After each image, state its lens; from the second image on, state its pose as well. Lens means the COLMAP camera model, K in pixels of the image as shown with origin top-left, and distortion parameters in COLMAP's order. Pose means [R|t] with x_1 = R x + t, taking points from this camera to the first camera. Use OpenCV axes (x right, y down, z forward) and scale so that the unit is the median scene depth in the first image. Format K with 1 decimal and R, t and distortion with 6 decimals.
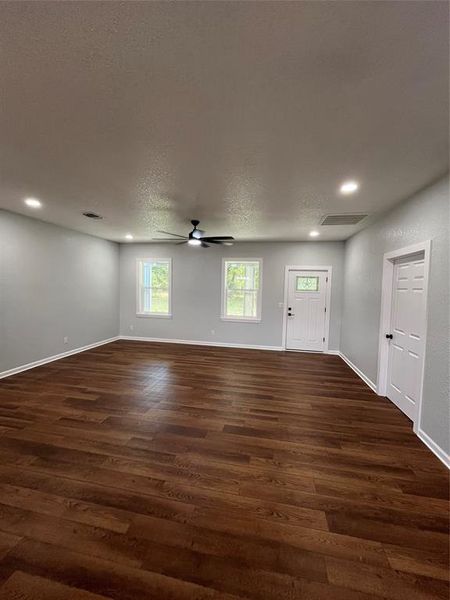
lens RADIAL K [[242.3, 0, 225.0], [0, 242.3, 300.0], [0, 0, 1]] dist [-0.000522, -0.000687]
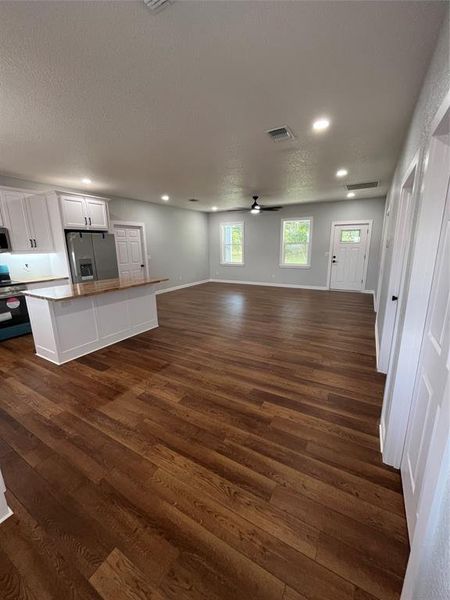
lens RADIAL K [[242.3, 0, 225.0], [0, 242.3, 300.0], [0, 0, 1]] dist [-0.000522, -0.000687]
pose [[0.944123, 0.038104, -0.327383, 0.153789], [0.018242, 0.985732, 0.167334, 0.036003], [0.329088, -0.163956, 0.929957, -0.402534]]
